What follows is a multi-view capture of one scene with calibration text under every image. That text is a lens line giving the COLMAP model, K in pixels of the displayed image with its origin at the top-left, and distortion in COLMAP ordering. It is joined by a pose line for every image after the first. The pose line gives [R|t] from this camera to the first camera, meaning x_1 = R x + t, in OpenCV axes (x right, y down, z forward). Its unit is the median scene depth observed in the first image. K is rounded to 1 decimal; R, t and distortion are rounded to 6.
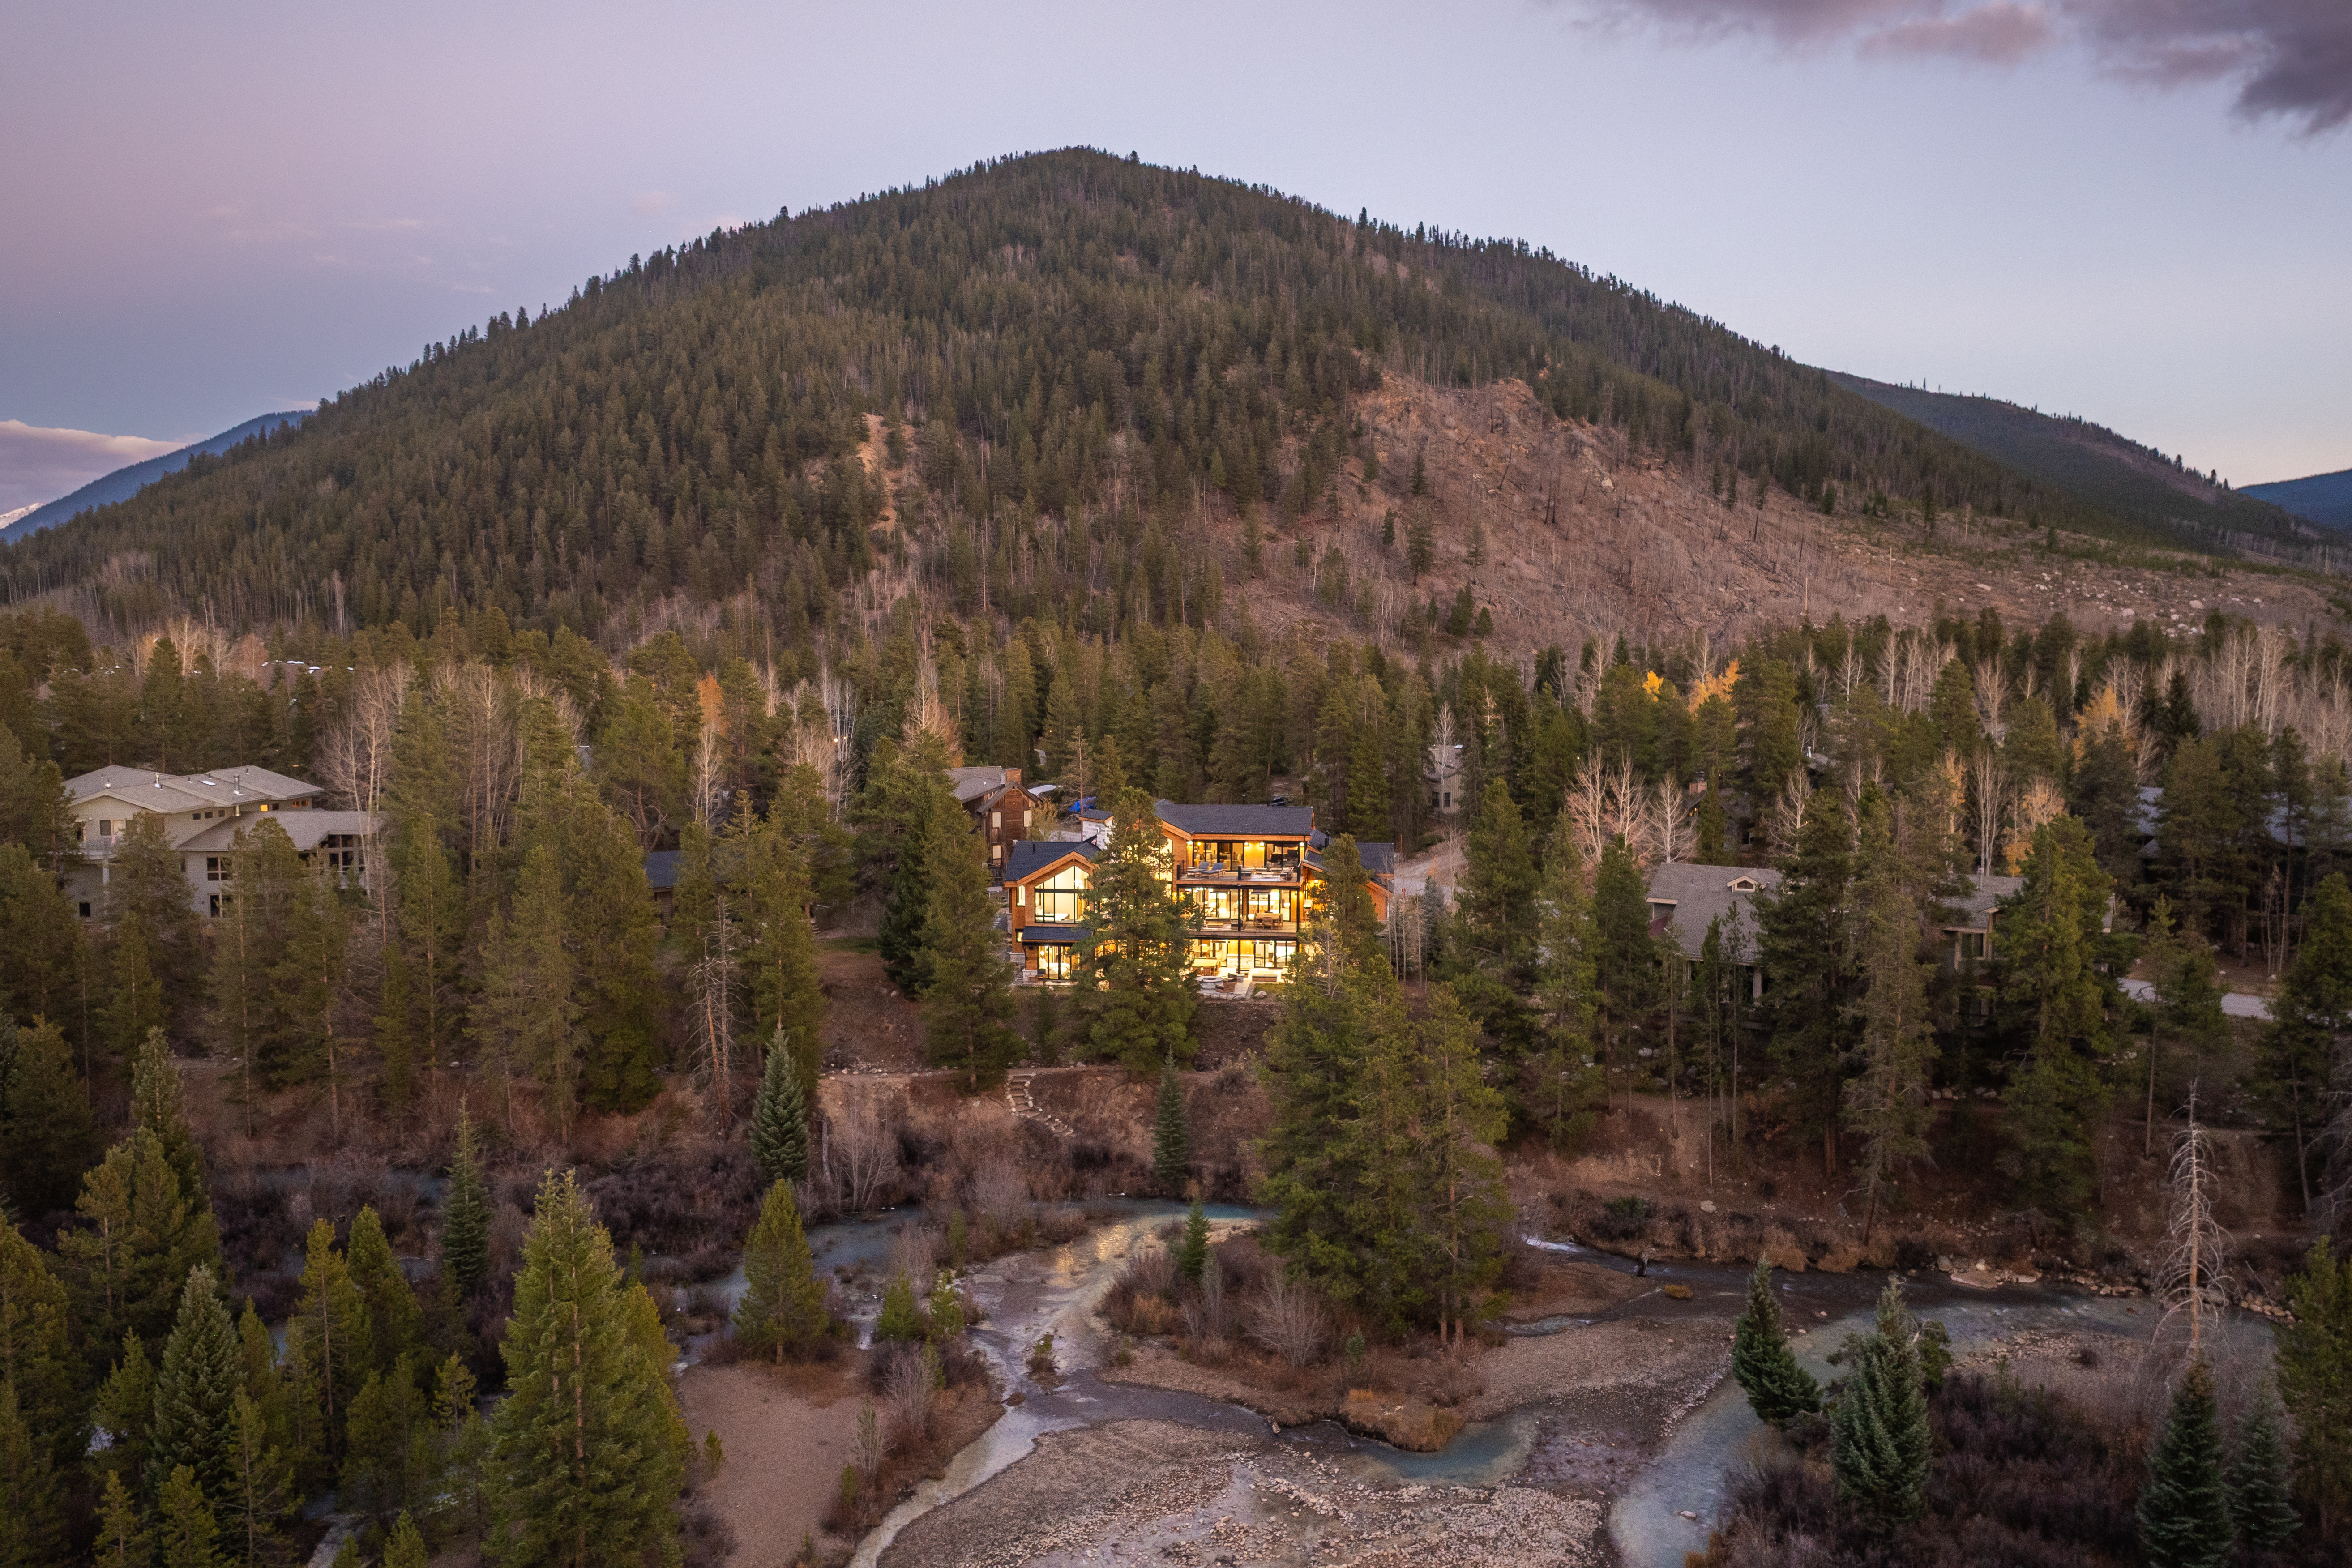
lens RADIAL K [[1571.9, 0, 1173.1], [0, 1571.9, 723.0], [0, 0, 1]] dist [-0.034973, -0.001328]
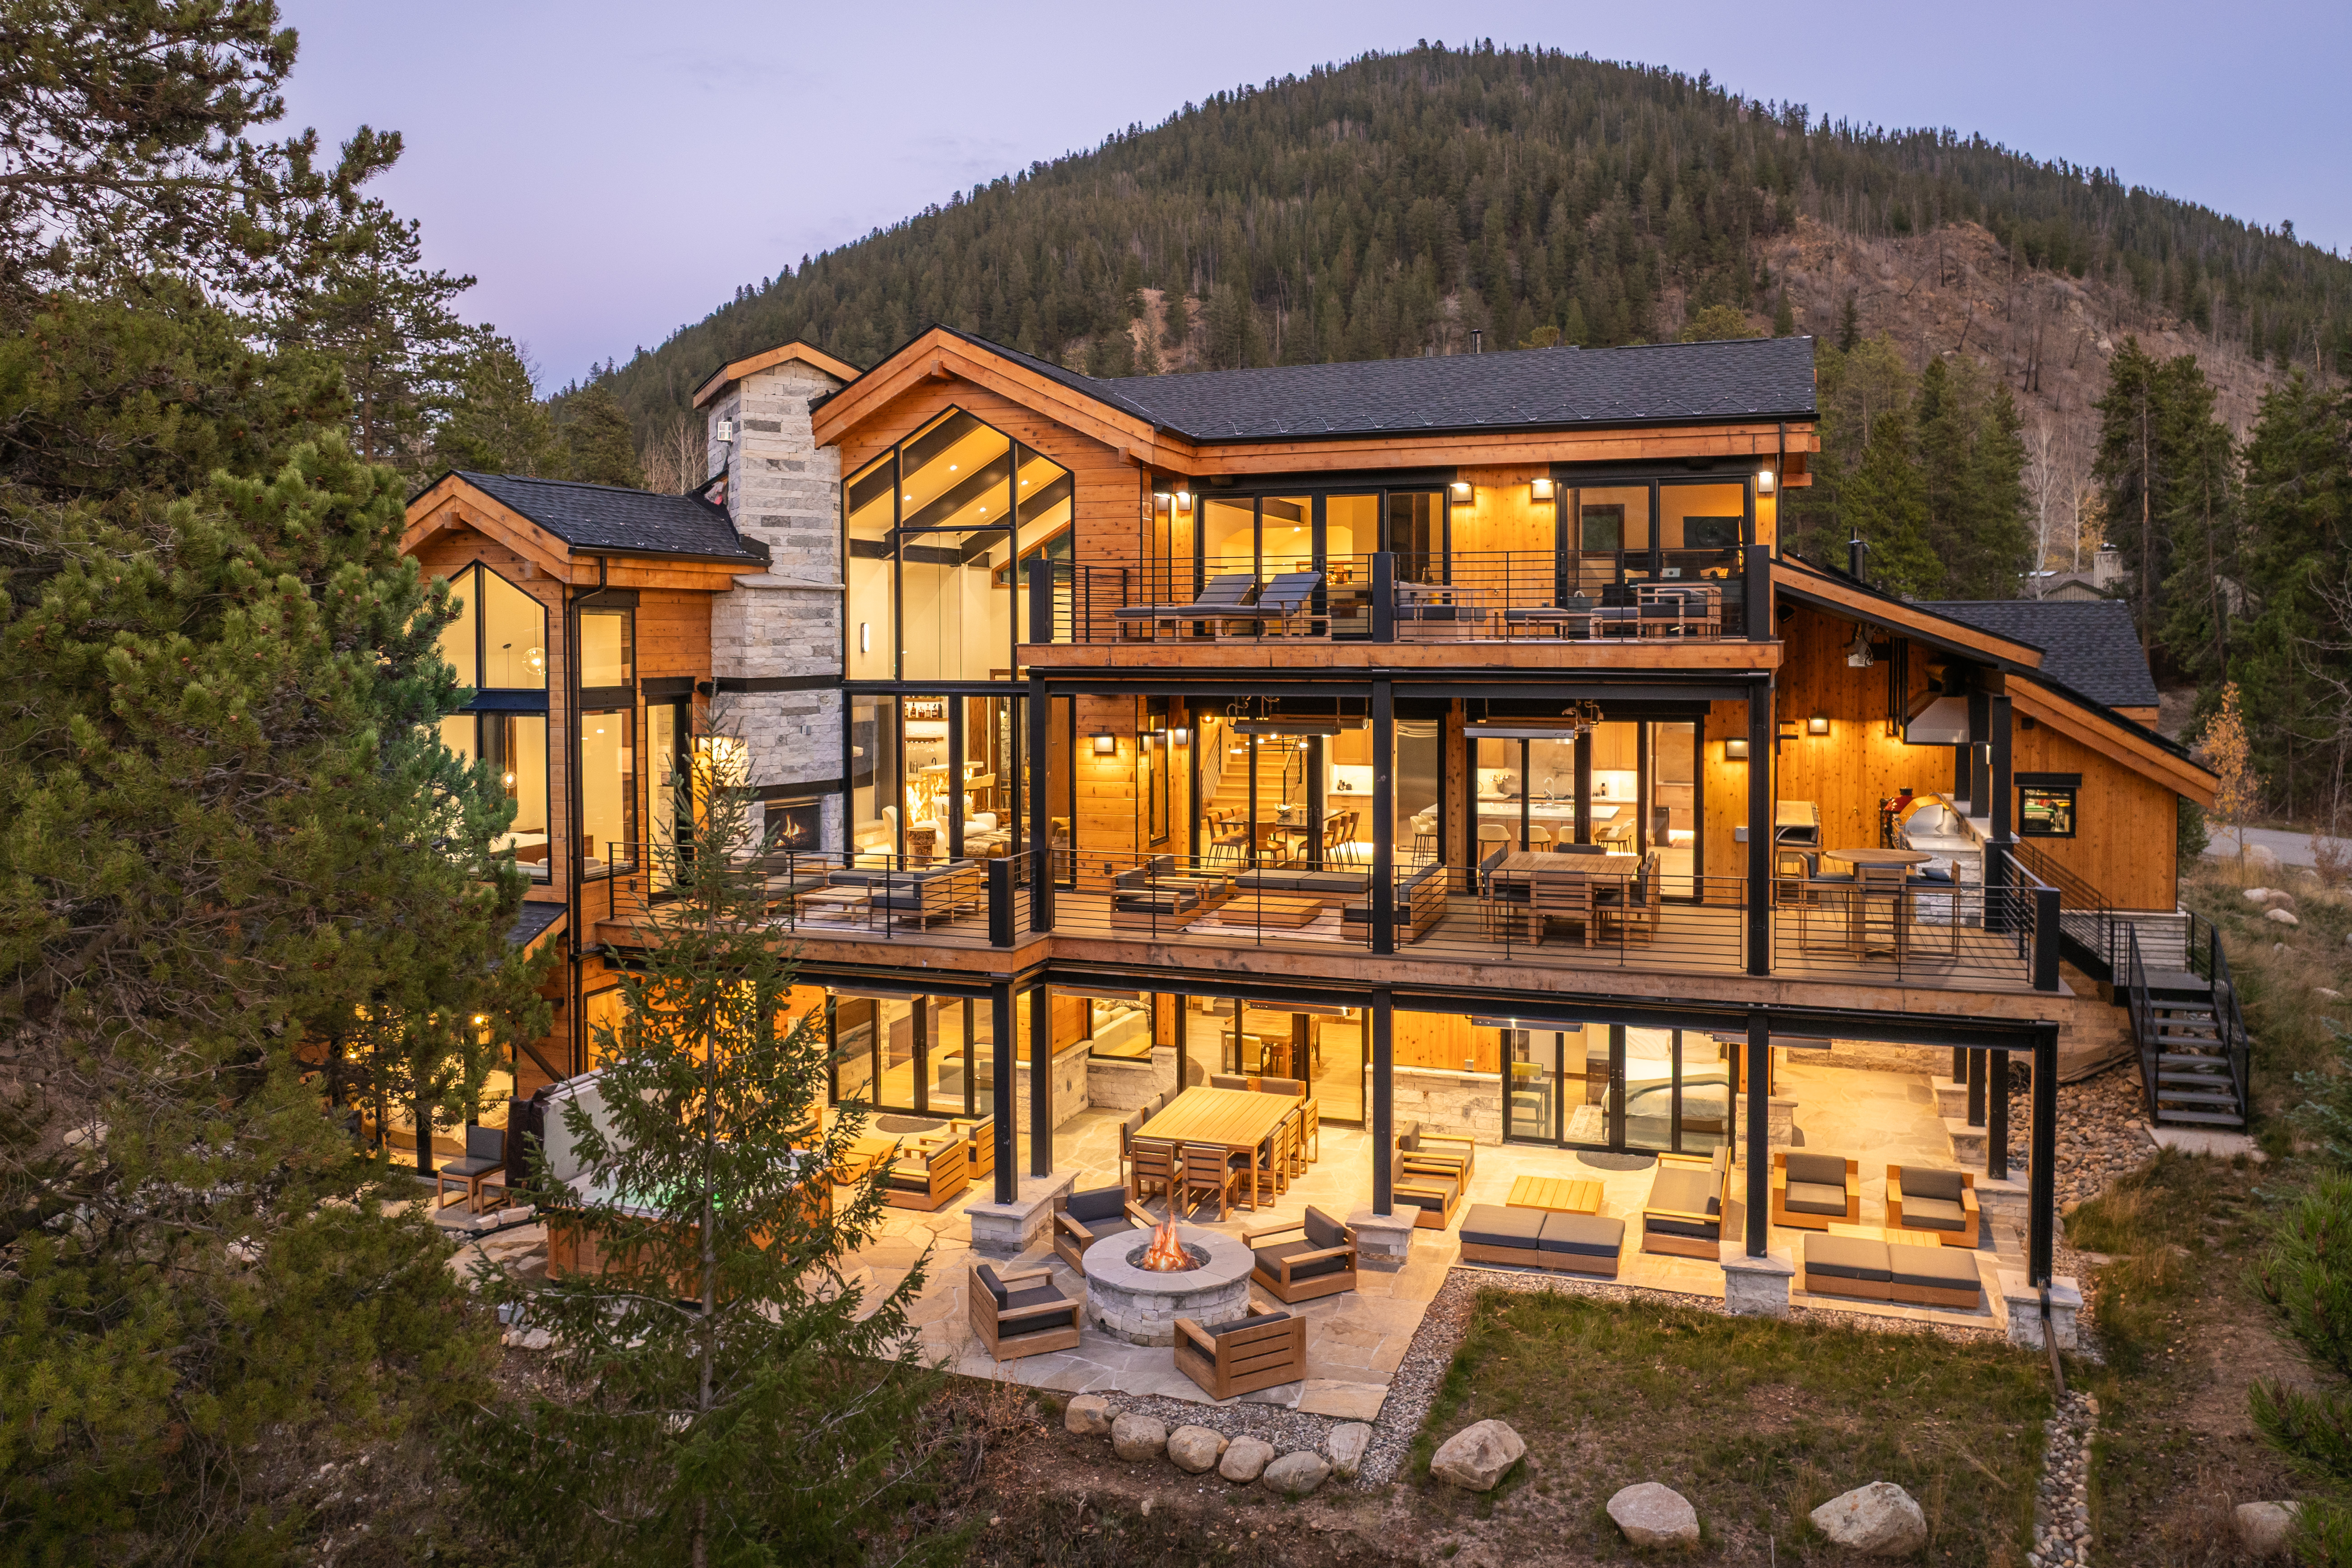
lens RADIAL K [[1664.3, 0, 1181.8], [0, 1664.3, 654.1], [0, 0, 1]] dist [-0.047980, 0.004120]
pose [[0.977052, -0.001681, -0.212996, 0.011811], [-0.003876, 0.999663, -0.025672, 0.021240], [0.212968, 0.025908, 0.976716, 0.166160]]
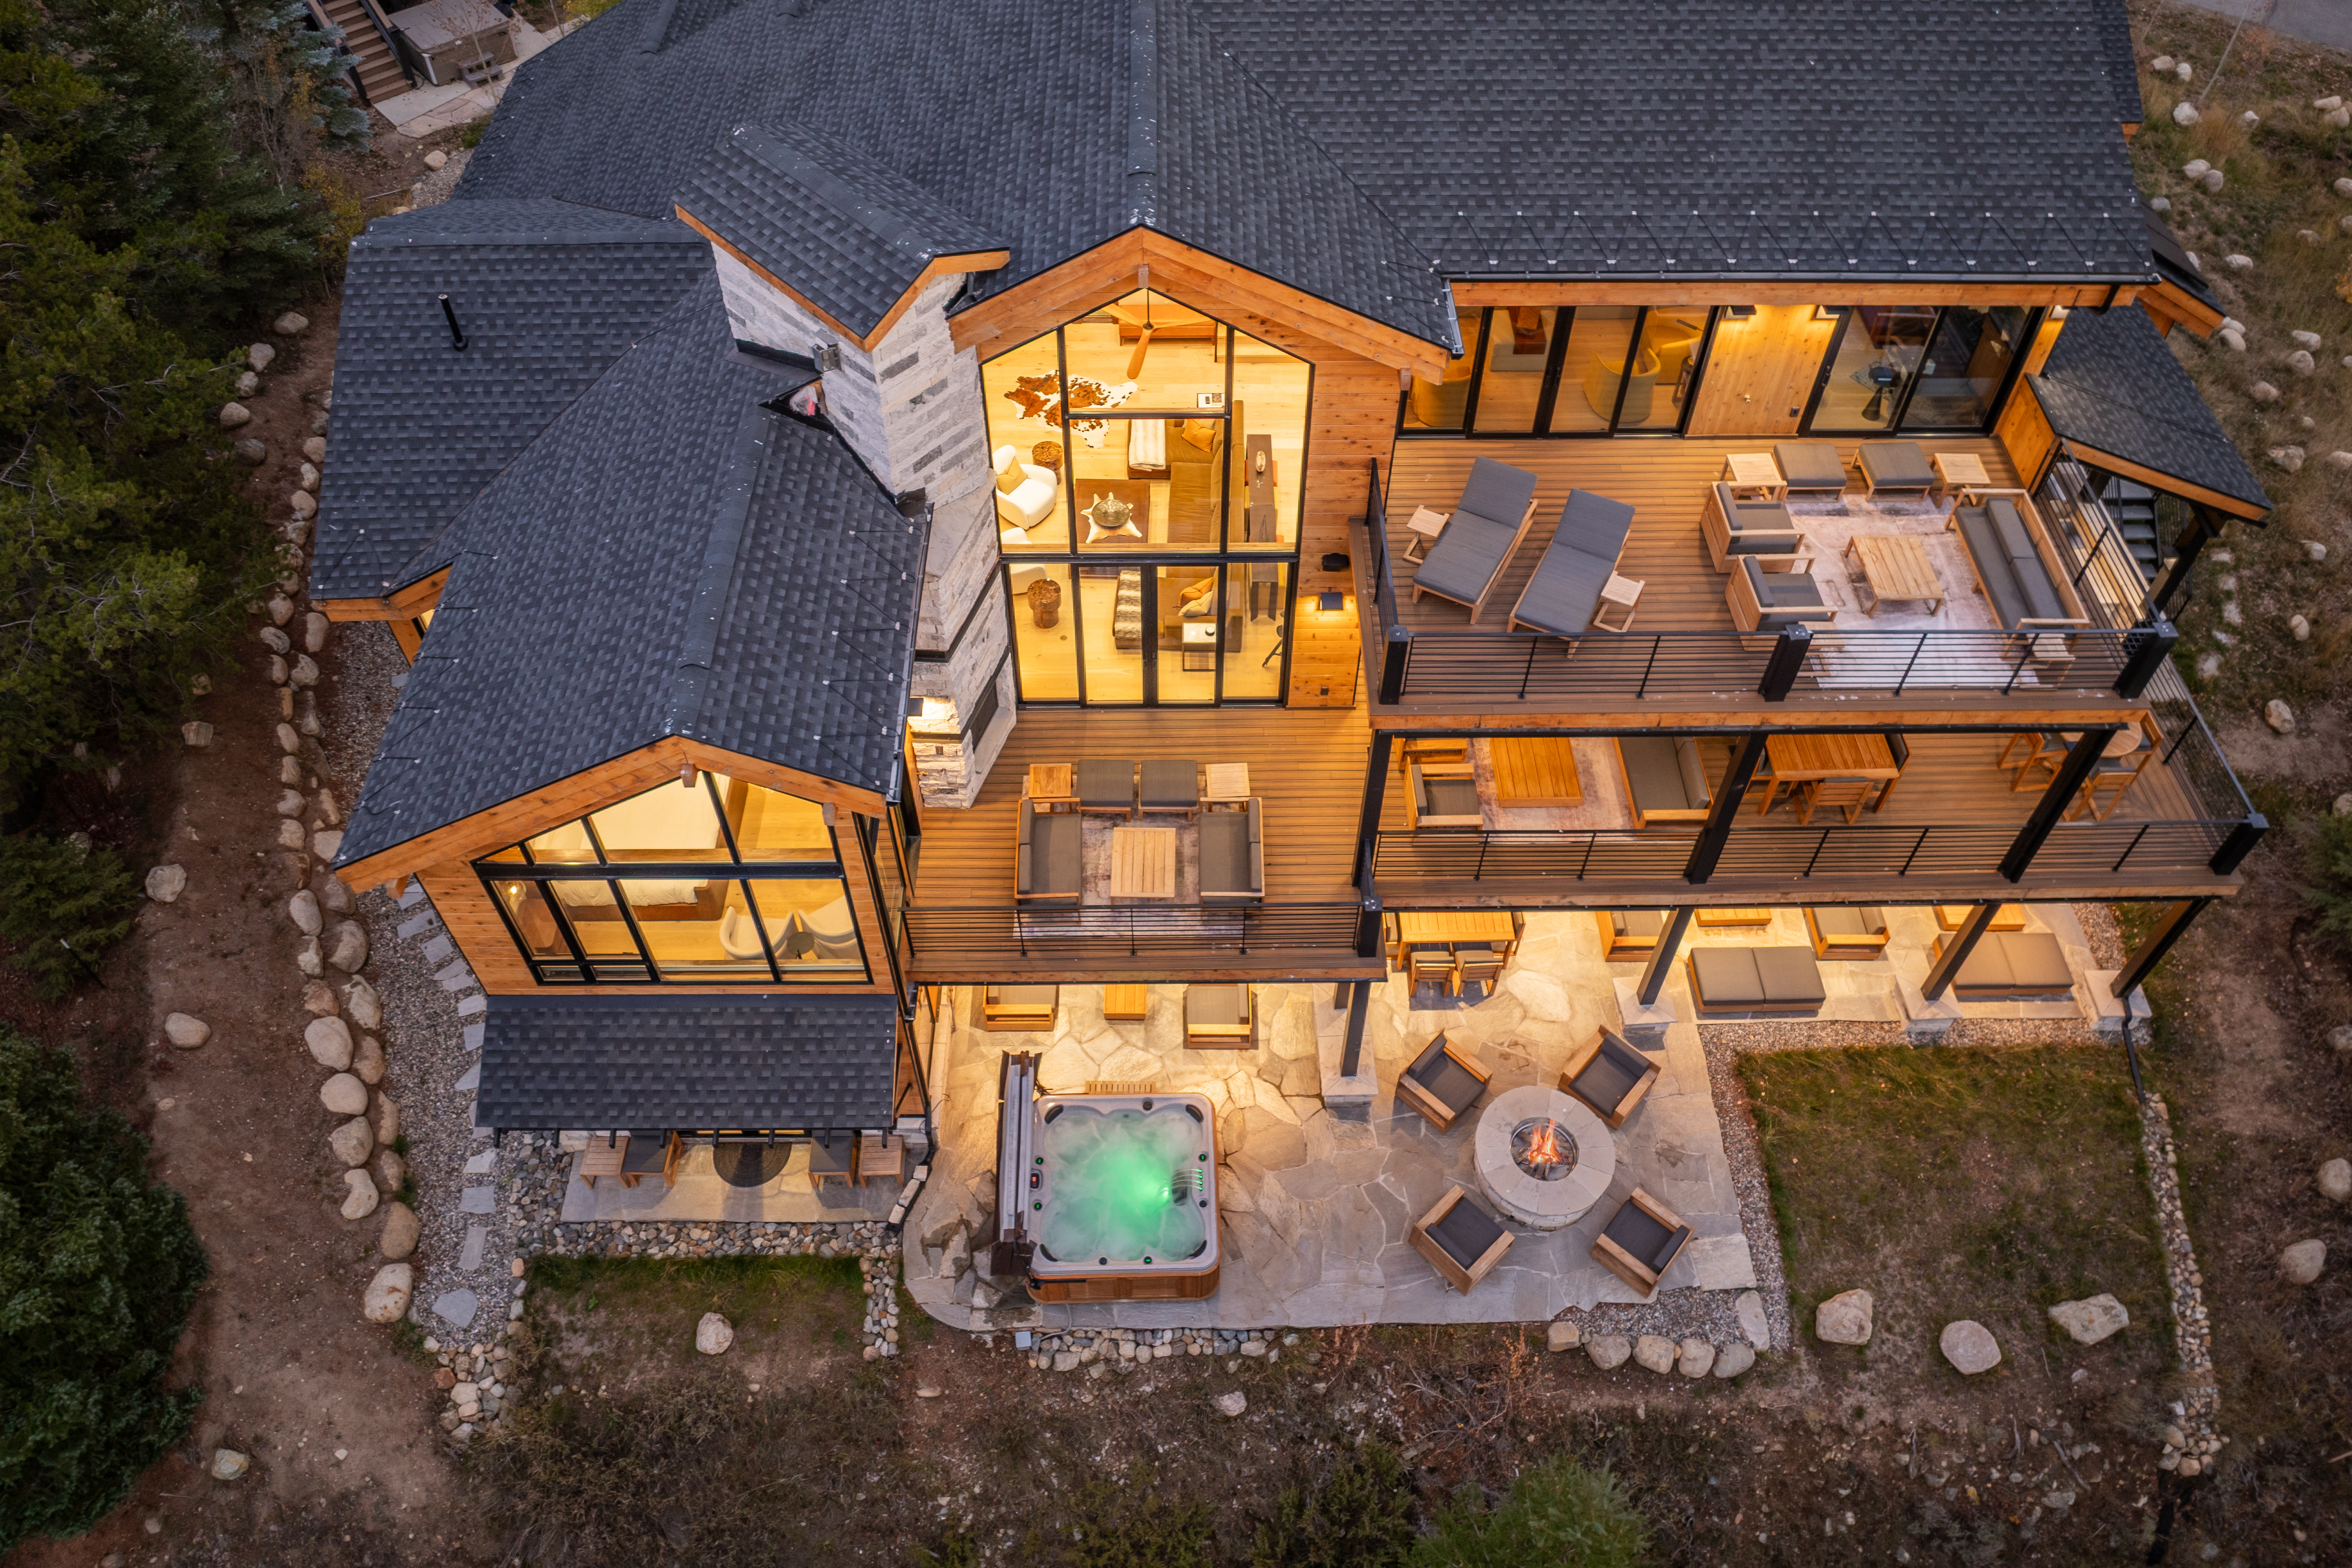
lens RADIAL K [[1646.6, 0, 1174.5], [0, 1646.6, 659.2], [0, 0, 1]] dist [-0.036099, 0.002013]
pose [[0.990425, -0.101768, 0.093281, -0.006719], [0.004160, 0.697392, 0.716678, -0.004671], [-0.137988, -0.709427, 0.691138, 0.180017]]
